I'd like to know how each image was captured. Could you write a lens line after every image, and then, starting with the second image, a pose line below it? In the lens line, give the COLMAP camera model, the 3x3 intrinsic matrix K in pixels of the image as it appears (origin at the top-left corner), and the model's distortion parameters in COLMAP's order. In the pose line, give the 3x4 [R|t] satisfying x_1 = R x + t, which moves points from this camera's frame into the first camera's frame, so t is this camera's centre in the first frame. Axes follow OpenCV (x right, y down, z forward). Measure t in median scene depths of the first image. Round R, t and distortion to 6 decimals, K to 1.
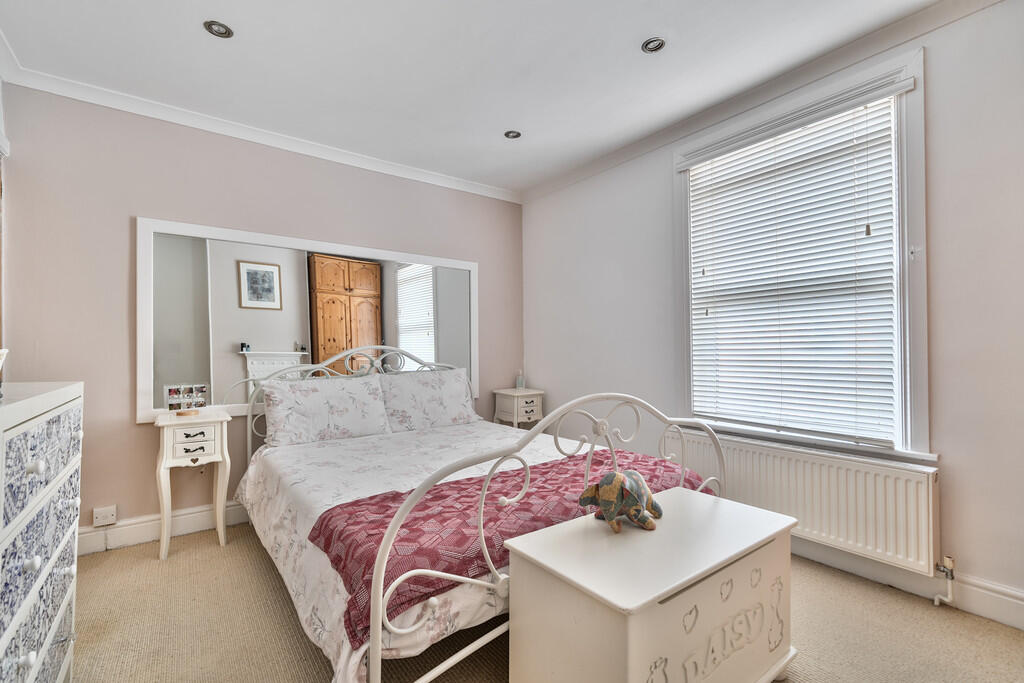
lens RADIAL K [[465.0, 0, 510.6], [0, 465.0, 346.5], [0, 0, 1]] dist [-0.014263, 0.000023]
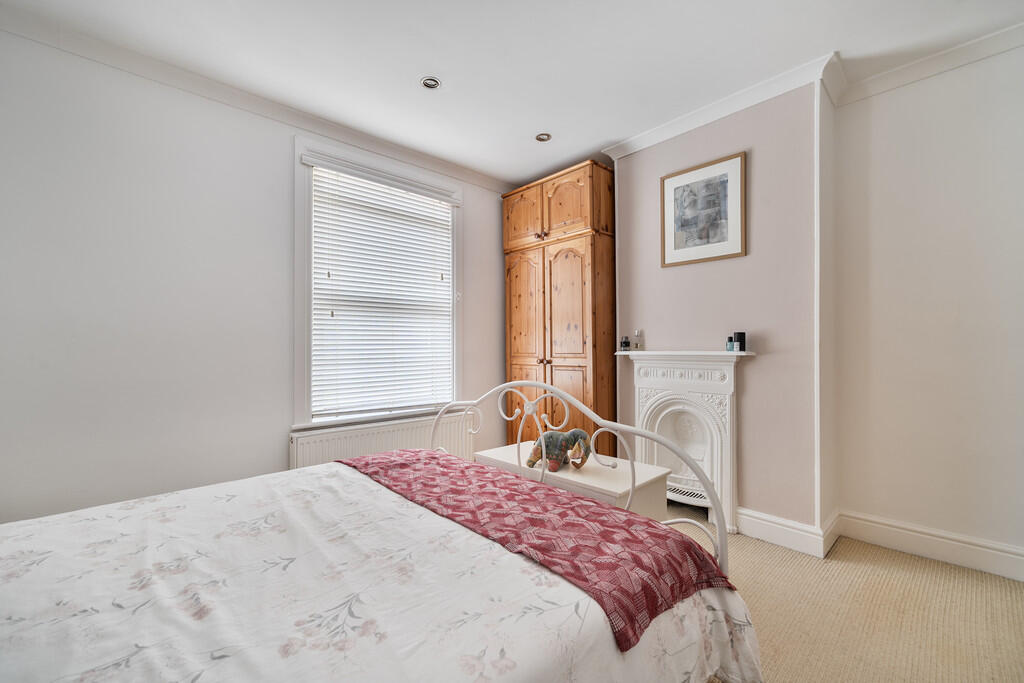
lens RADIAL K [[422.5, 0, 509.4], [0, 422.5, 344.2], [0, 0, 1]] dist [-0.000789, -0.000154]
pose [[-0.125749, 0.013619, 0.991969, -0.582546], [-0.001098, 0.999903, -0.013867, 0.007349], [-0.992061, -0.002832, -0.125722, 0.727168]]
